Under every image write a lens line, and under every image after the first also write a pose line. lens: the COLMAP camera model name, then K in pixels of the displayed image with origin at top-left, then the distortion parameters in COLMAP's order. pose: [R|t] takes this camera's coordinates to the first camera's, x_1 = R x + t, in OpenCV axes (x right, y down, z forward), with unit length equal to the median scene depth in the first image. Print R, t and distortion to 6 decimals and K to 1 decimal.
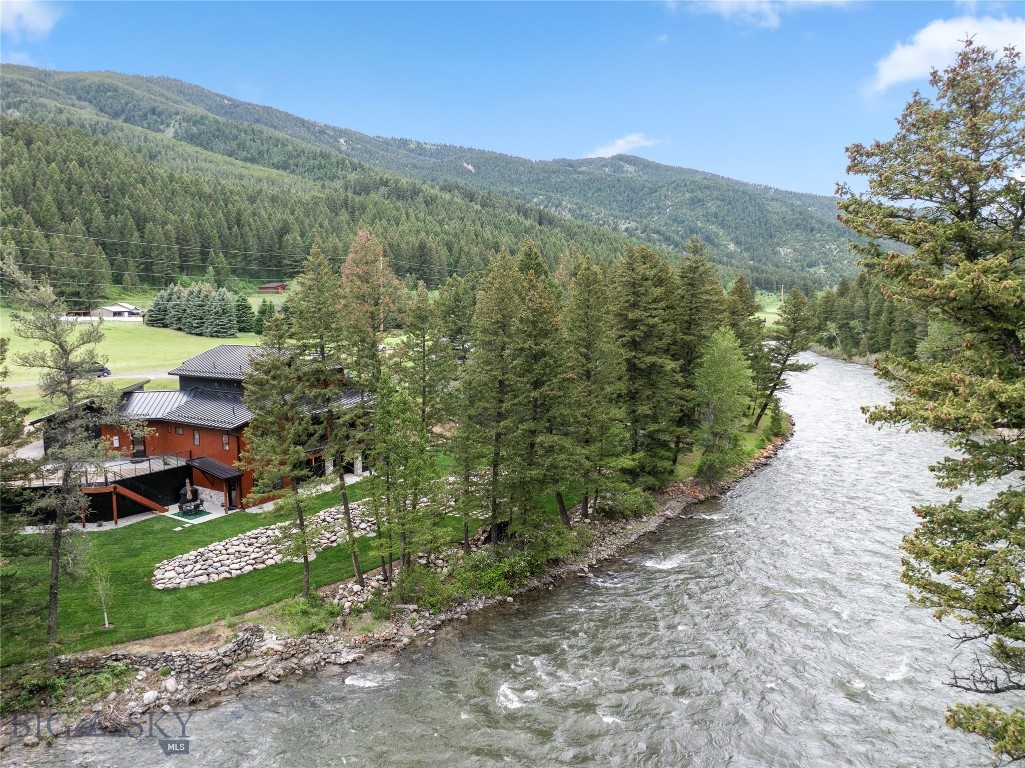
lens RADIAL K [[696.3, 0, 512.5], [0, 696.3, 384.0], [0, 0, 1]] dist [-0.036262, 0.043680]
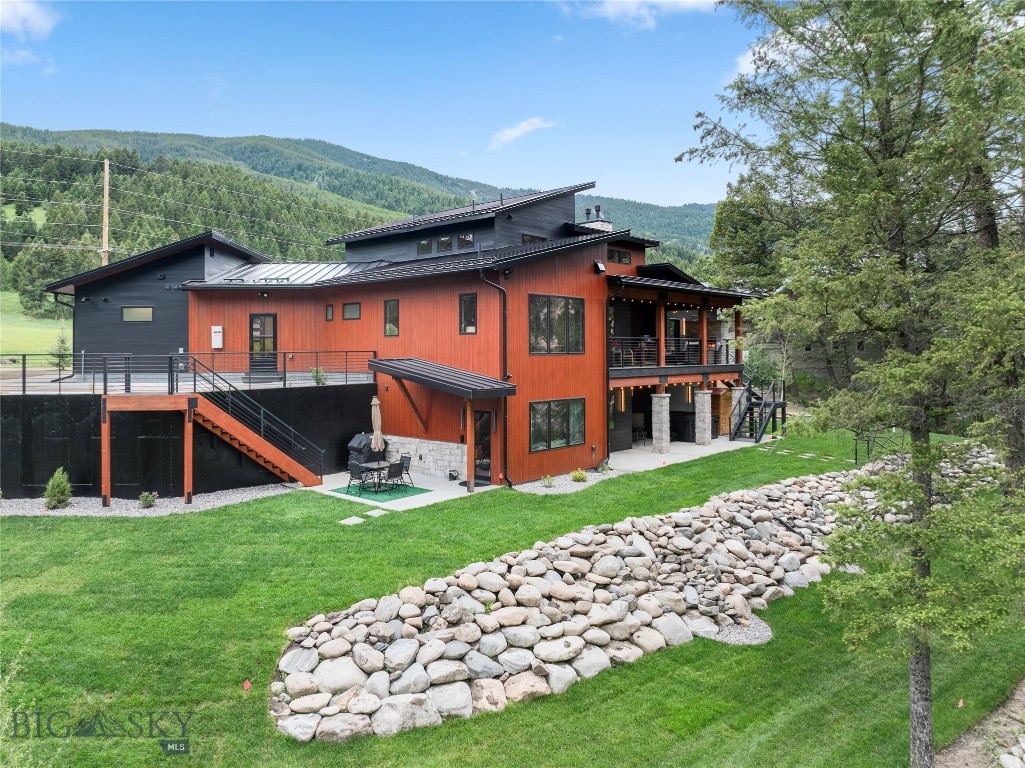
lens RADIAL K [[696.3, 0, 512.5], [0, 696.3, 384.0], [0, 0, 1]] dist [-0.036262, 0.043680]
pose [[0.985863, -0.000870, -0.167551, -0.347922], [-0.013353, 0.996398, -0.083743, 0.169610], [0.167020, 0.084796, 0.982300, 0.671909]]
